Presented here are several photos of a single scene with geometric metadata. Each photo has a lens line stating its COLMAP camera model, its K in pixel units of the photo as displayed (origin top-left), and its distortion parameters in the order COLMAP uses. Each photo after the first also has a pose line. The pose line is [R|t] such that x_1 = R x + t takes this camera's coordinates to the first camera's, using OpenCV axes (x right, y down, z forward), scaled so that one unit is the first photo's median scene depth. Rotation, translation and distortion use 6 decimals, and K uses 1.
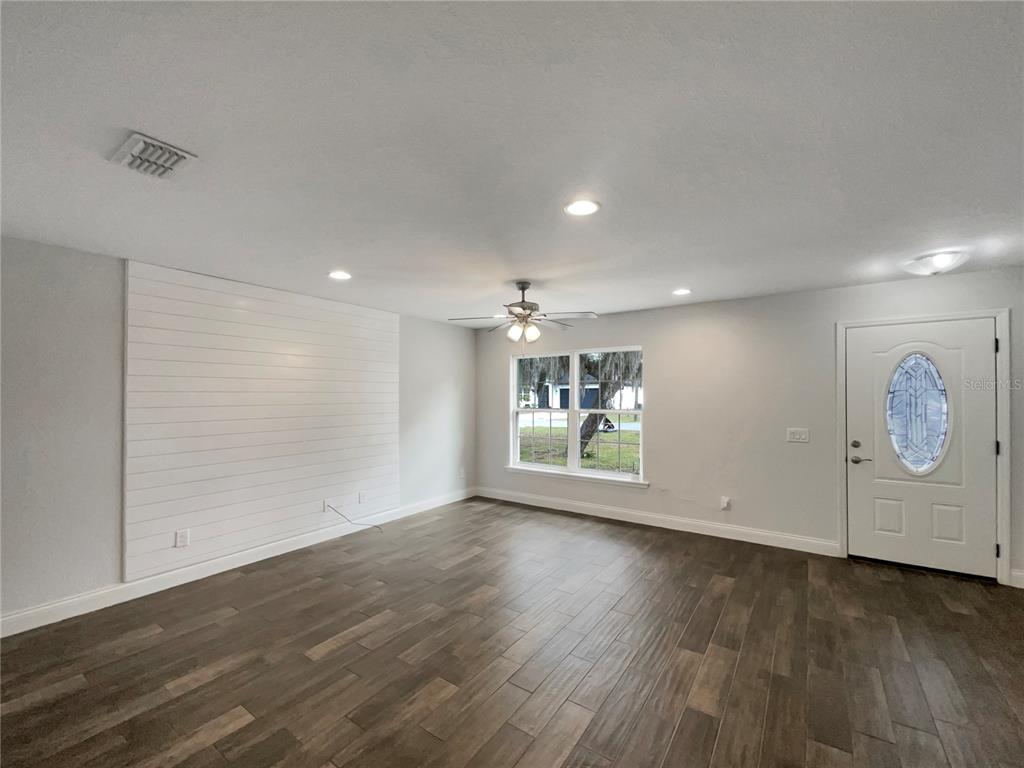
lens RADIAL K [[420.9, 0, 507.2], [0, 420.9, 388.9], [0, 0, 1]] dist [-0.000616, -0.000055]
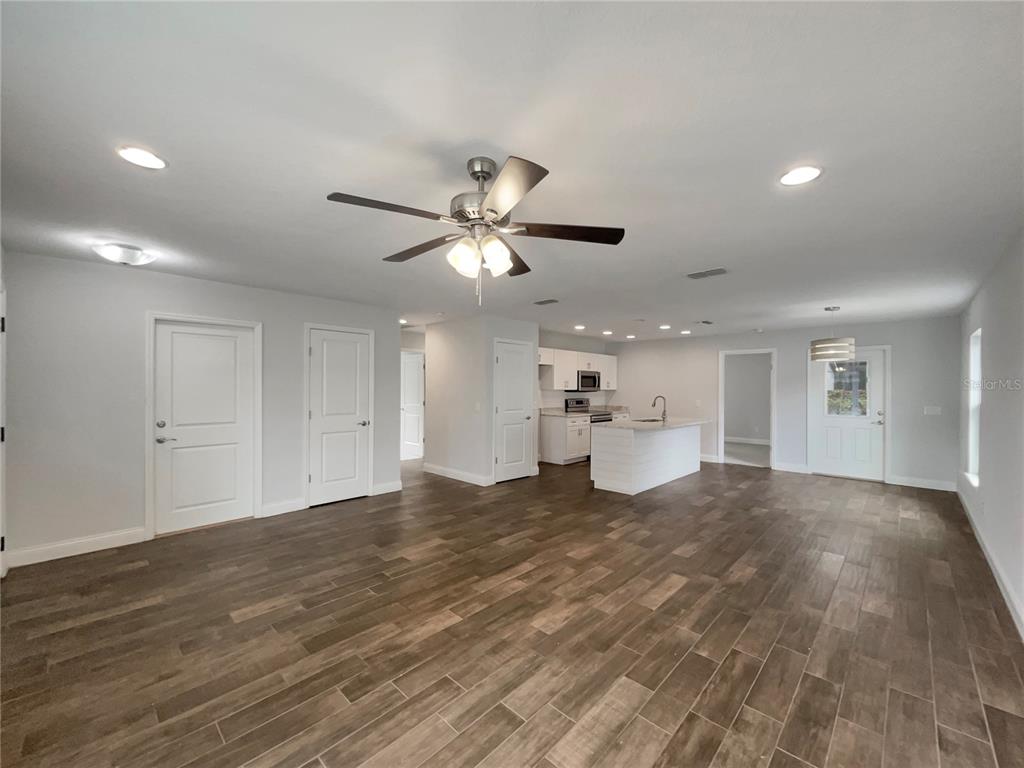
lens RADIAL K [[420.9, 0, 507.2], [0, 420.9, 388.9], [0, 0, 1]] dist [-0.000616, -0.000055]
pose [[-0.988489, -0.005944, 0.151173, -0.093751], [-0.008338, 0.999850, -0.015207, 0.047270], [-0.151060, -0.016293, -0.988390, 1.903677]]
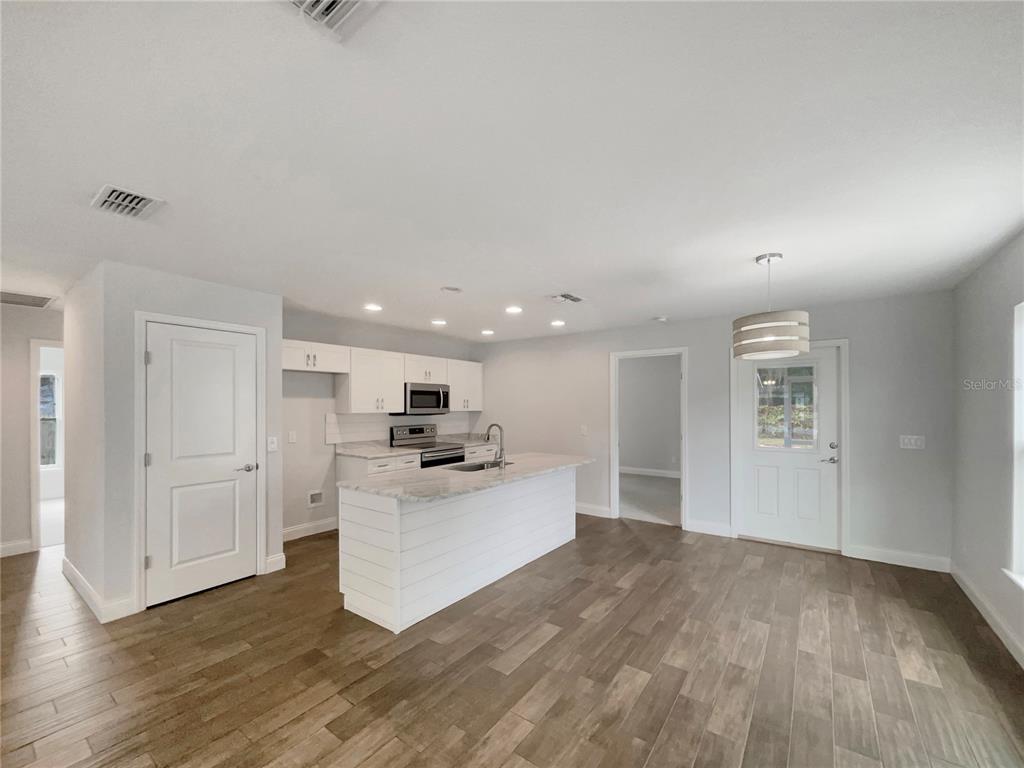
lens RADIAL K [[420.9, 0, 517.5], [0, 420.9, 406.6], [0, 0, 1]] dist [-0.003095, -0.000275]
pose [[-0.999961, 0.004892, 0.007302, -0.623863], [0.004767, 0.999843, -0.017056, 0.015776], [-0.007384, -0.017020, -0.999828, 0.885198]]
